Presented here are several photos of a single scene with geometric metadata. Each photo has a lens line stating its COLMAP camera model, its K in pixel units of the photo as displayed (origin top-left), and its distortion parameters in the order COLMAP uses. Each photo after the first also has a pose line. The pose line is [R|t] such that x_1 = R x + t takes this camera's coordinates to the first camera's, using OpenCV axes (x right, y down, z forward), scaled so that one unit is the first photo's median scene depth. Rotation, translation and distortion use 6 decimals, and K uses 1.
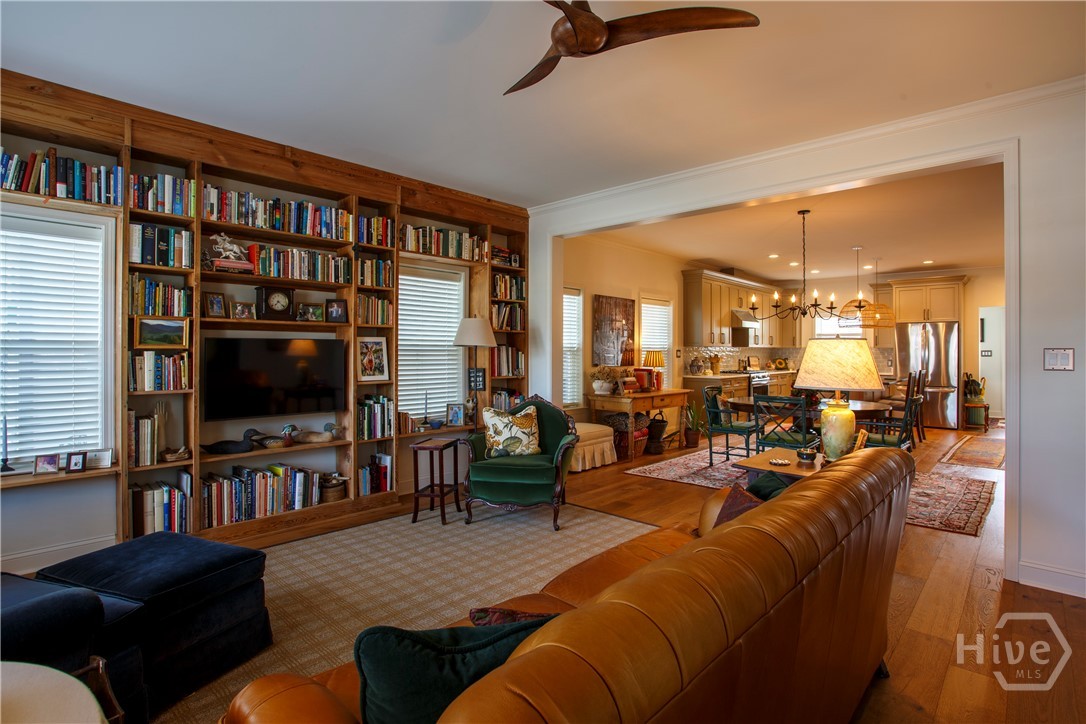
lens RADIAL K [[553.3, 0, 544.0], [0, 553.3, 348.9], [0, 0, 1]] dist [-0.052933, 0.000687]
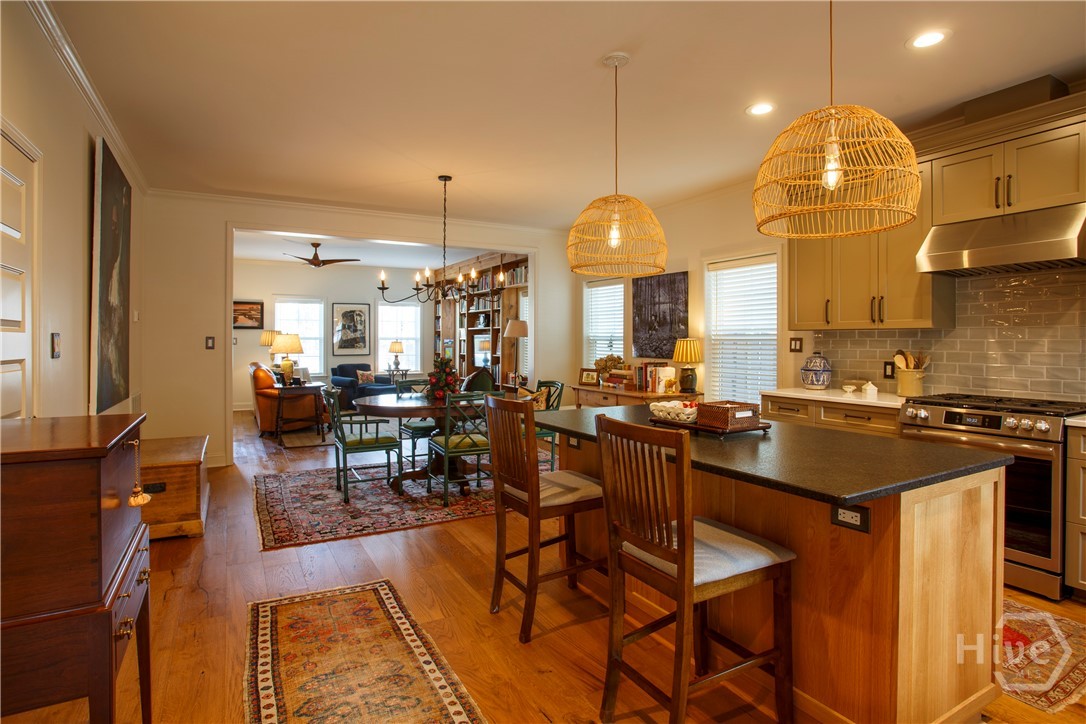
lens RADIAL K [[566.8, 0, 541.7], [0, 566.8, 343.3], [0, 0, 1]] dist [-0.050760, 0.022880]
pose [[-0.311822, 0.000937, -0.950140, 1.195043], [-0.001241, 0.999998, 0.001394, 0.009592], [0.950140, 0.001614, -0.311820, 1.325905]]
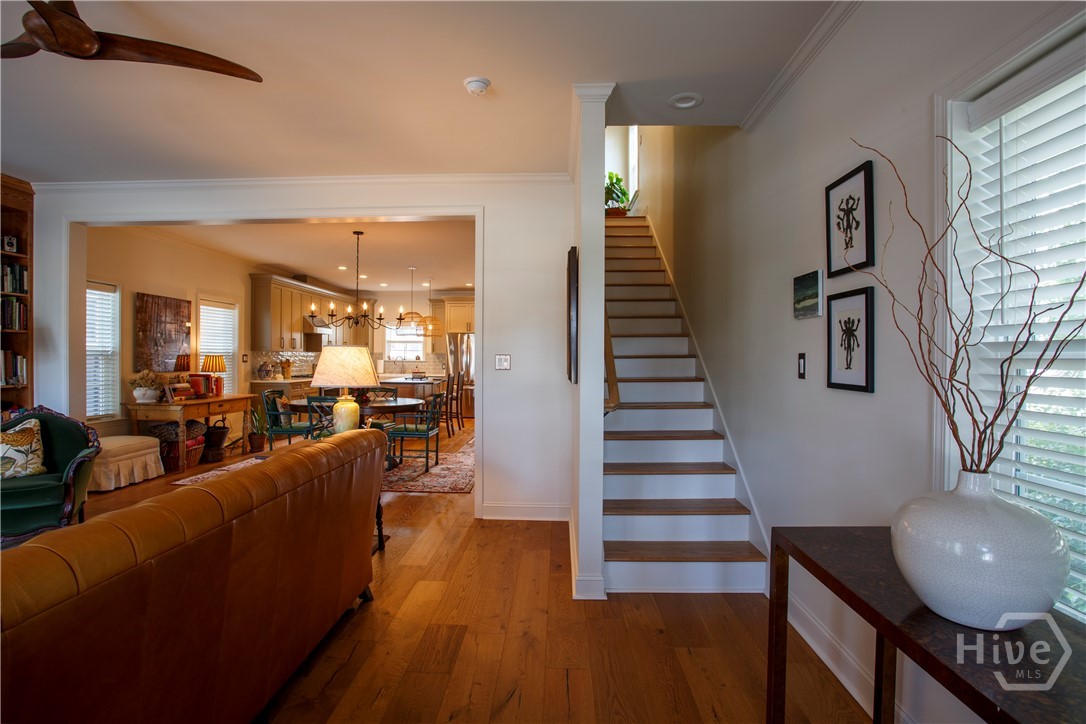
lens RADIAL K [[545.7, 0, 550.2], [0, 545.7, 362.1], [0, 0, 1]] dist [-0.066672, 0.027179]
pose [[0.751721, -0.003393, 0.659472, 0.034302], [-0.006453, 0.999901, 0.012501, -0.000191], [-0.659449, -0.013653, 0.751625, -0.102957]]
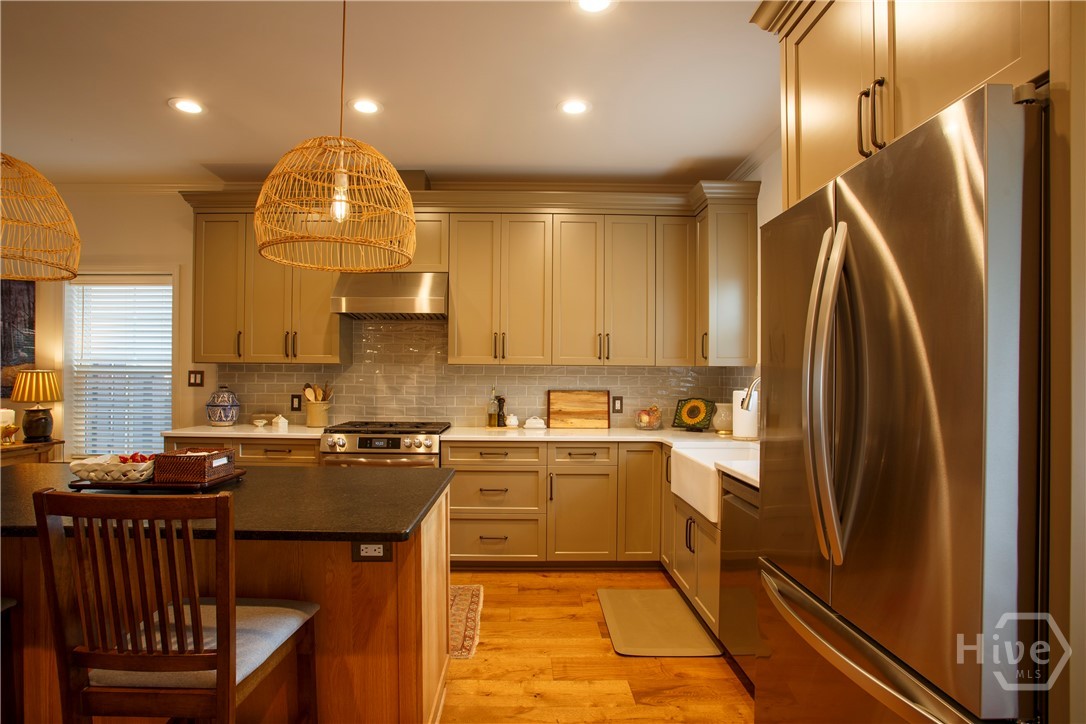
lens RADIAL K [[564.4, 0, 529.5], [0, 564.4, 376.2], [0, 0, 1]] dist [-0.073749, 0.032161]
pose [[0.683870, 0.001773, -0.729602, 1.141512], [-0.005053, 0.999985, -0.002306, 0.008857], [0.729587, 0.005263, 0.683868, 1.249234]]
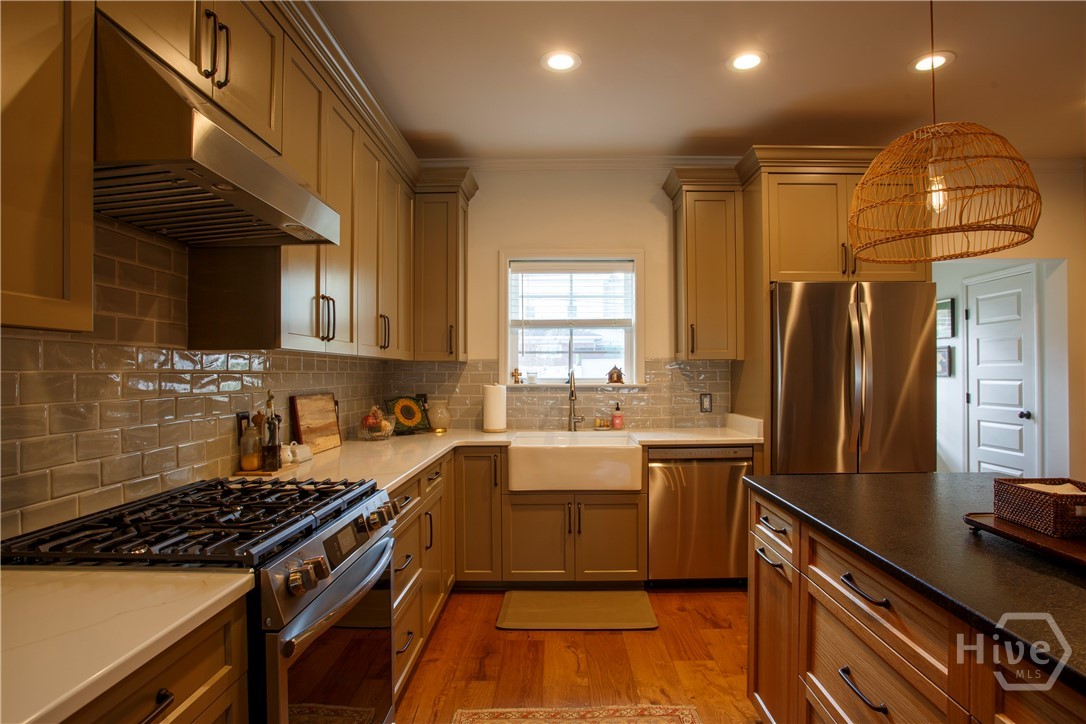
lens RADIAL K [[573.2, 0, 560.4], [0, 573.2, 370.2], [0, 0, 1]] dist [-0.061562, 0.033395]
pose [[0.738082, -0.003278, 0.674704, 0.510959], [0.006878, 0.999973, -0.002666, 0.007380], [-0.674676, 0.006608, 0.738084, 1.296299]]
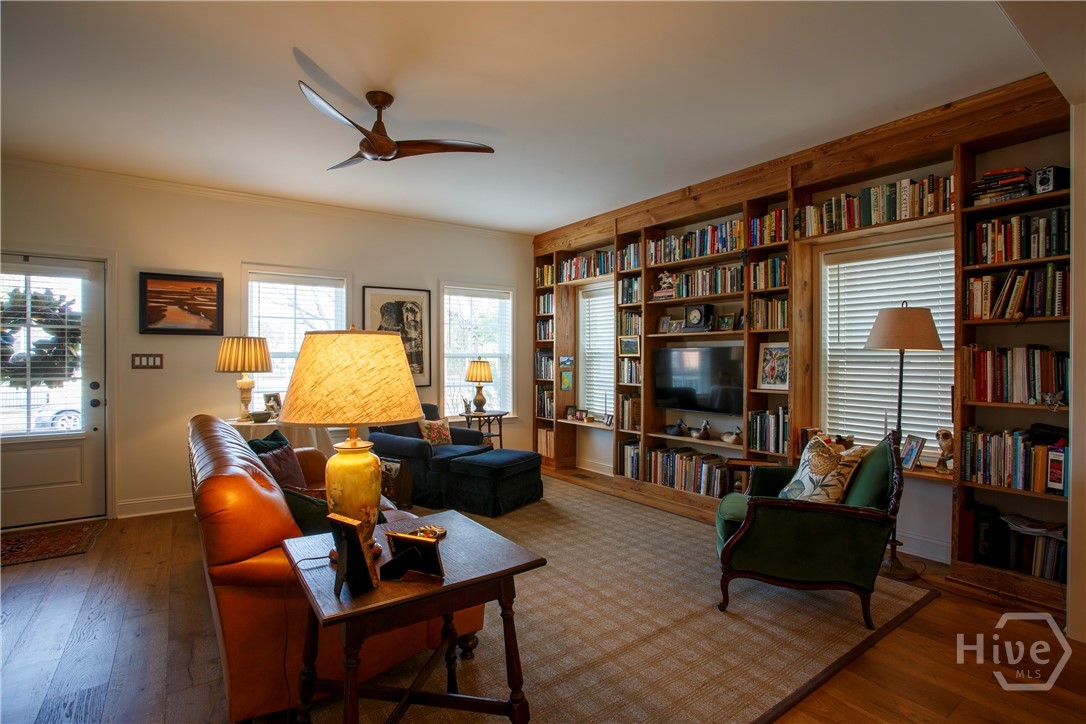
lens RADIAL K [[530.9, 0, 536.0], [0, 530.9, 361.7], [0, 0, 1]] dist [-0.067009, 0.023813]
pose [[-0.219534, 0.001877, -0.975603, 0.474605], [0.000523, 0.999998, 0.001806, 0.006505], [0.975605, -0.000113, -0.219535, 0.598842]]
